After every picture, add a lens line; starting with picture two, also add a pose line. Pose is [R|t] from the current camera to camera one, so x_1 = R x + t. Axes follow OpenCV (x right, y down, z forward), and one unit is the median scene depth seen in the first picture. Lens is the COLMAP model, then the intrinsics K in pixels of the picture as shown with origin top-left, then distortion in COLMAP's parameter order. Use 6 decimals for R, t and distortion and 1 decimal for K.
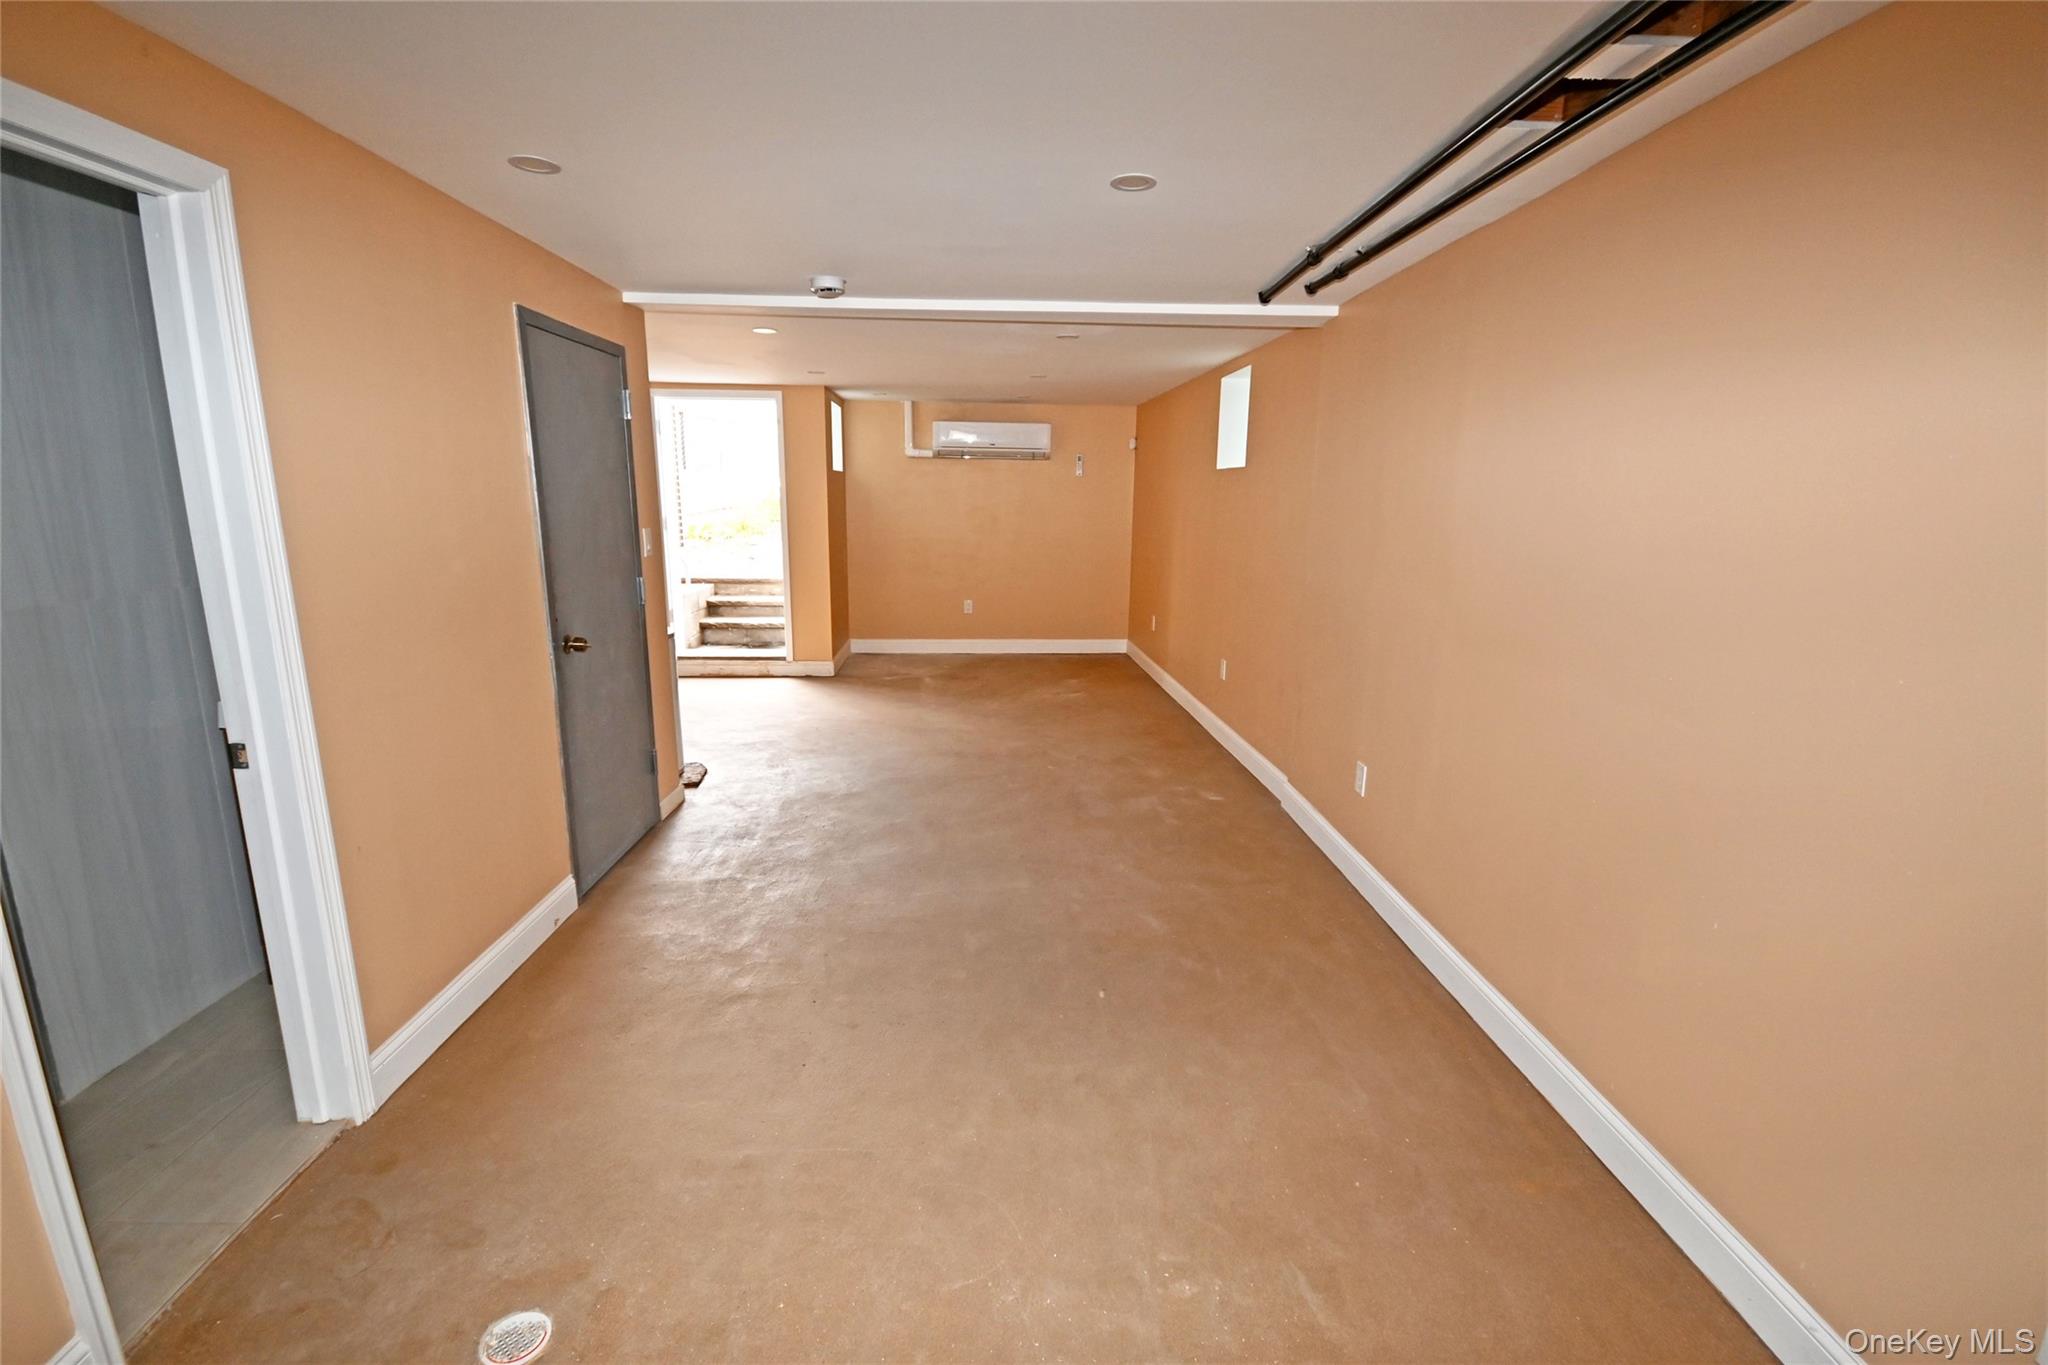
lens RADIAL K [[896.7, 0, 1018.2], [0, 896.7, 687.5], [0, 0, 1]] dist [0.002243, -0.008062]
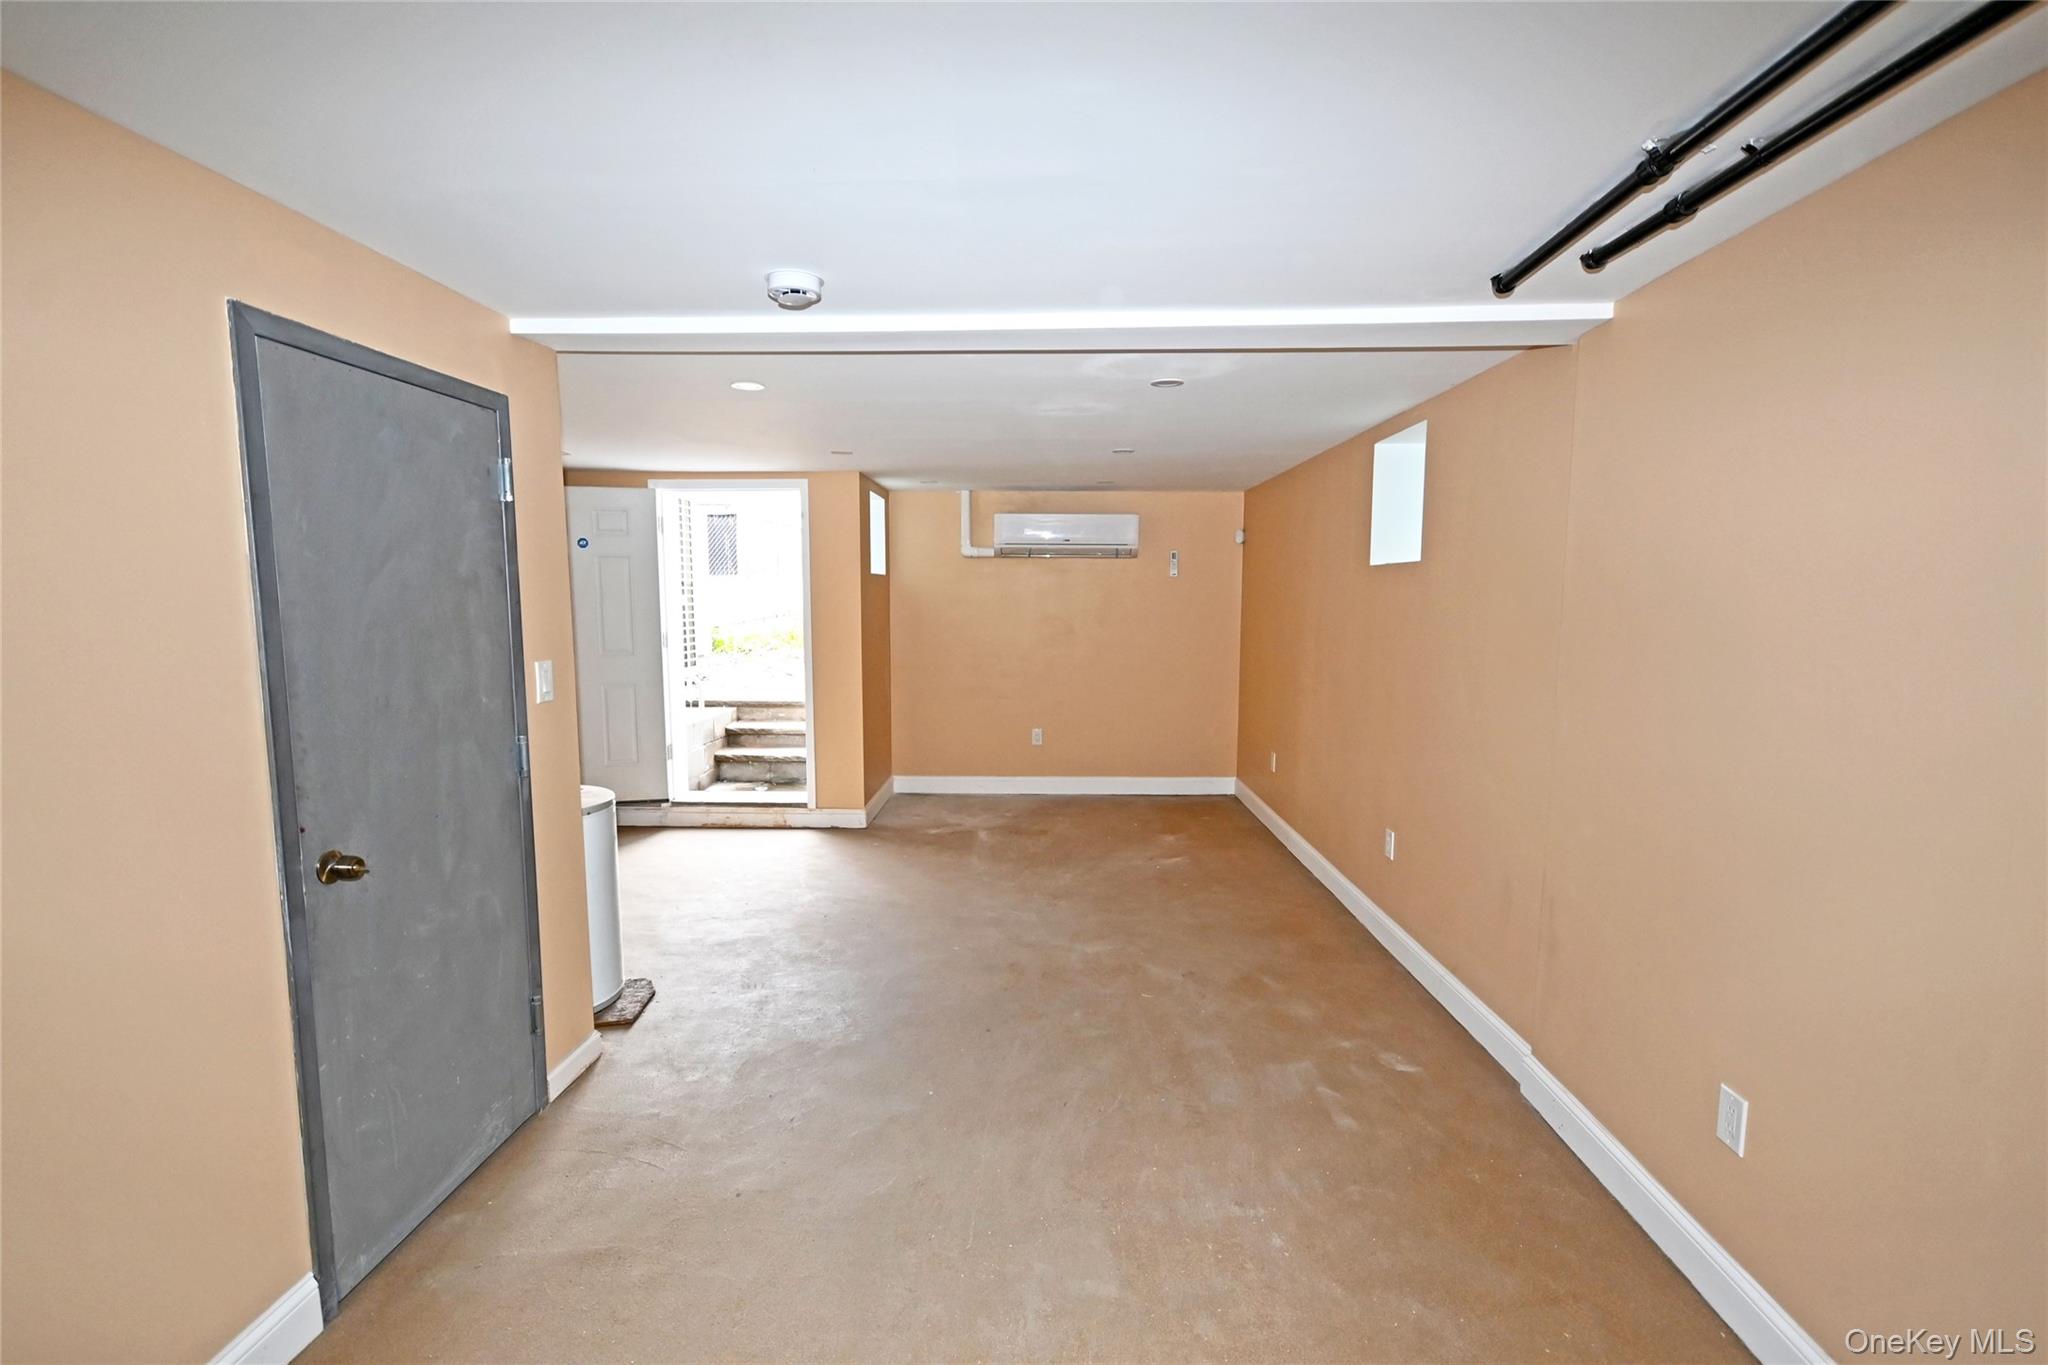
lens RADIAL K [[949.6, 0, 1018.7], [0, 949.6, 702.7], [0, 0, 1]] dist [0.014344, 0.000273]
pose [[0.996404, -0.000847, -0.084729, 0.001473], [-0.007674, 0.994939, -0.100187, -0.054760], [0.084385, 0.100477, 0.991354, 0.228908]]
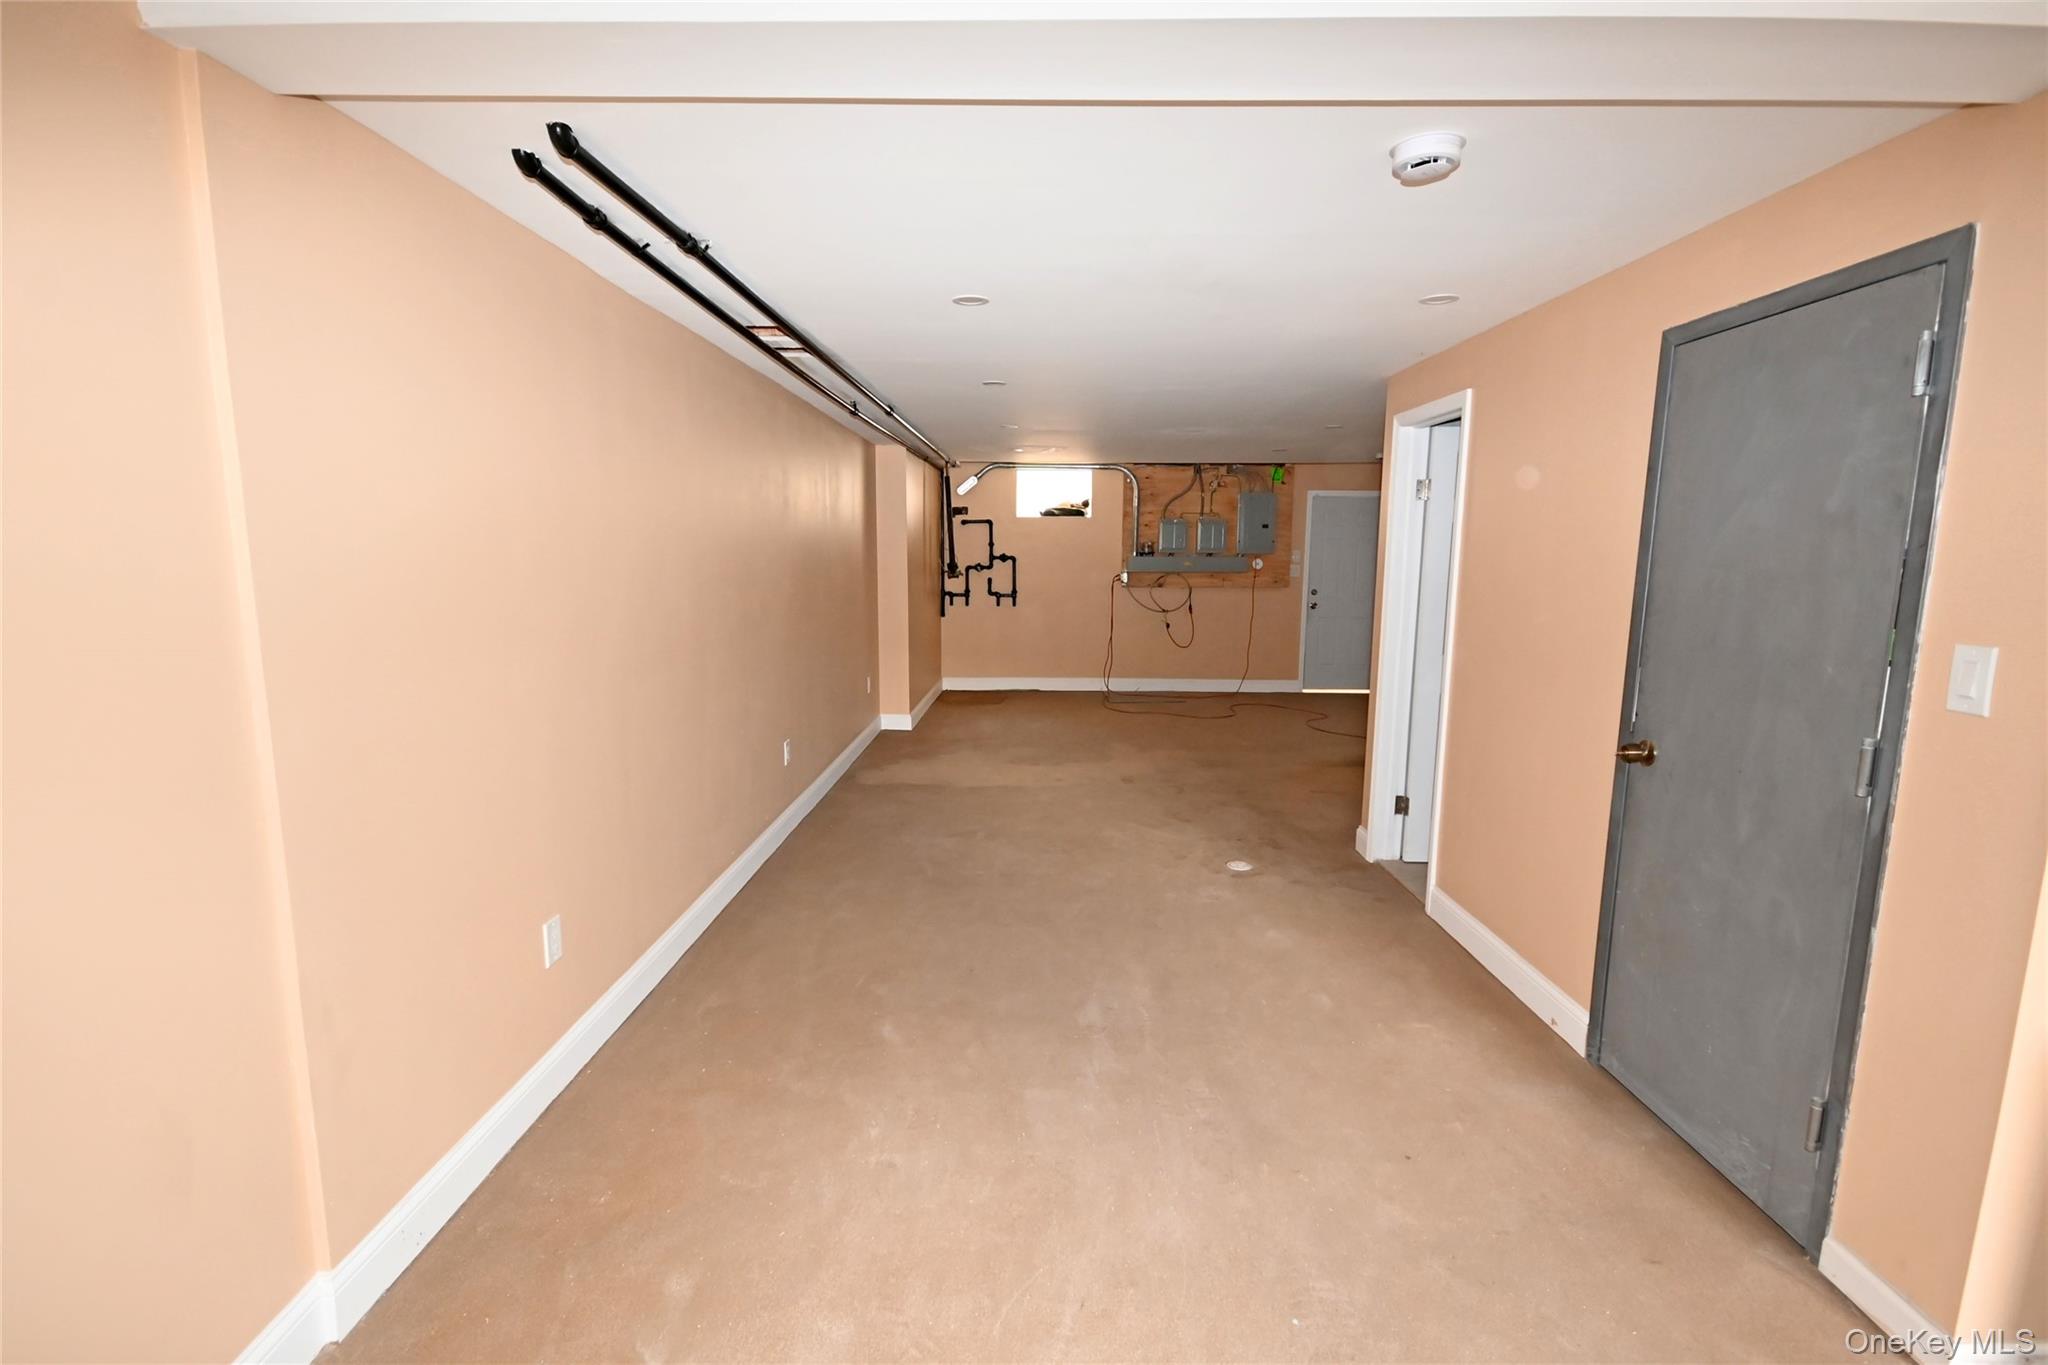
lens RADIAL K [[949.6, 0, 1010.0], [0, 949.6, 696.2], [0, 0, 1]] dist [0.014344, 0.000273]
pose [[-0.998526, -0.025764, 0.047767, -0.002258], [-0.006814, 0.932683, 0.360632, -0.216748], [-0.053843, 0.359775, -0.931484, 1.005267]]
